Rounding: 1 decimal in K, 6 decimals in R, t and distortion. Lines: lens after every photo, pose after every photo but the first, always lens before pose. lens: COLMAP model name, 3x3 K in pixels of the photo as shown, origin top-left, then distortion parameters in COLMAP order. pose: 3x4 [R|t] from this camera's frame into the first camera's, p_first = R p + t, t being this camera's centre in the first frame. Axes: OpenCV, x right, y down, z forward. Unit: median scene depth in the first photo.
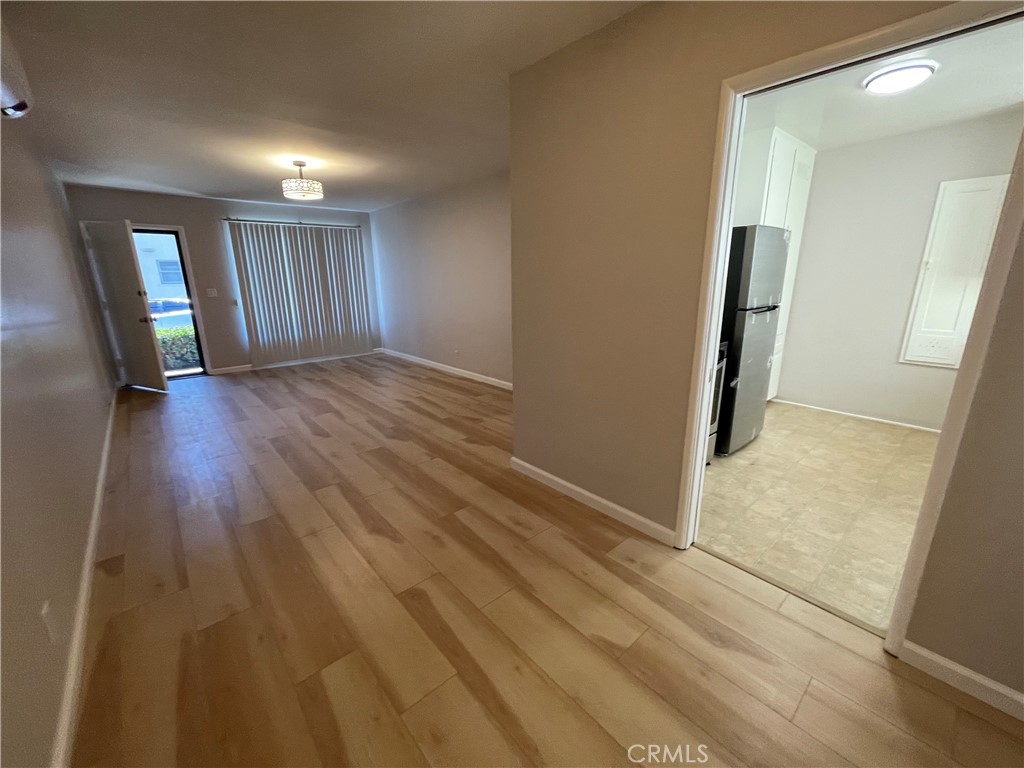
lens RADIAL K [[415.0, 0, 505.7], [0, 415.0, 389.7], [0, 0, 1]] dist [-0.004462, 0.001706]
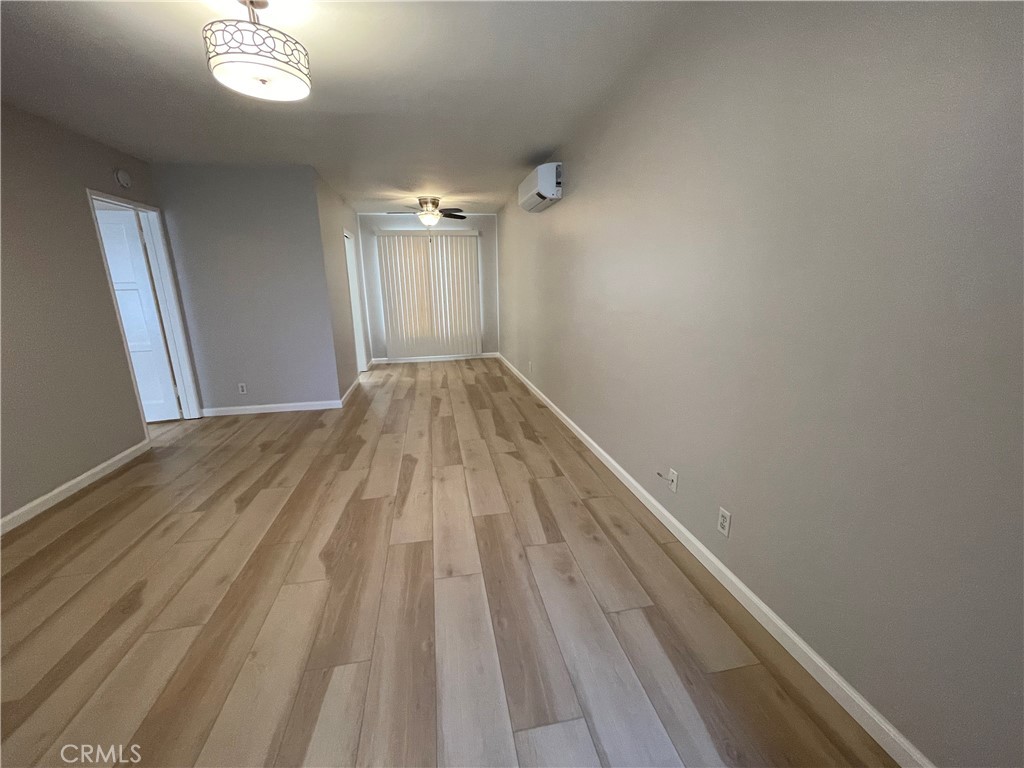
lens RADIAL K [[415.0, 0, 507.7], [0, 415.0, 387.1], [0, 0, 1]] dist [-0.004462, 0.001706]
pose [[-0.862240, -0.093005, 0.497887, -0.954431], [0.164418, 0.878368, 0.448817, -0.352412], [-0.479070, 0.468849, -0.742073, 1.354532]]
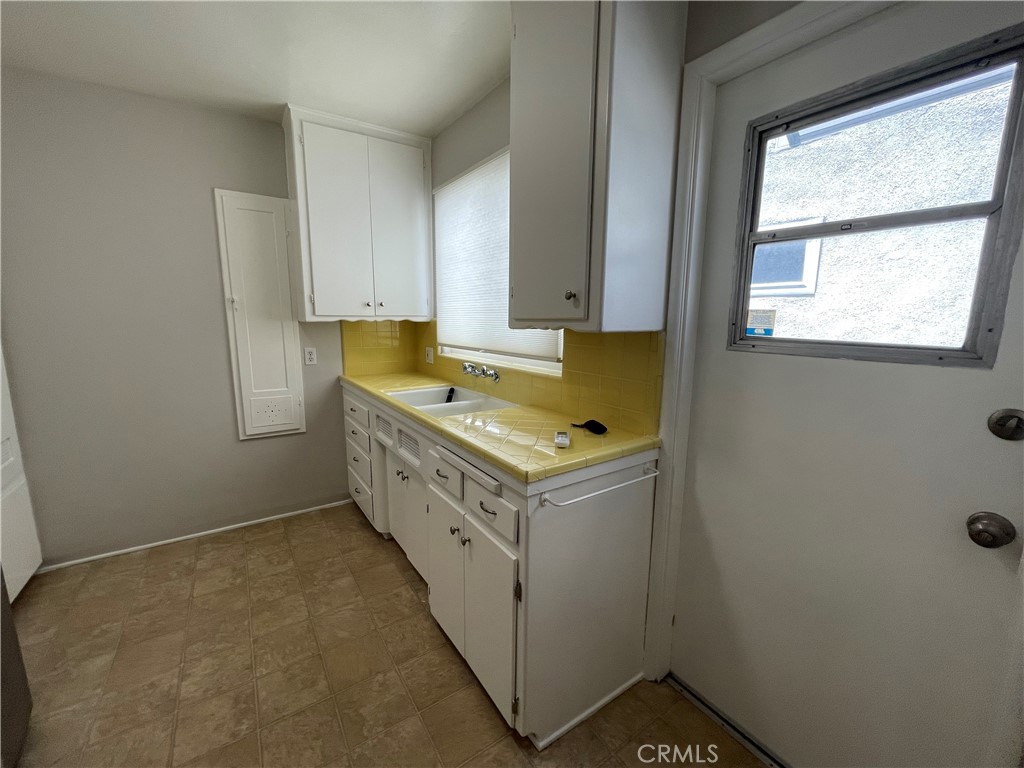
lens RADIAL K [[415.0, 0, 508.8], [0, 415.0, 386.2], [0, 0, 1]] dist [-0.004462, 0.001706]
pose [[0.113155, -0.143375, 0.983178, 0.299913], [0.253981, 0.960832, 0.110885, -0.105501], [-0.960567, 0.237162, 0.145138, 0.404375]]
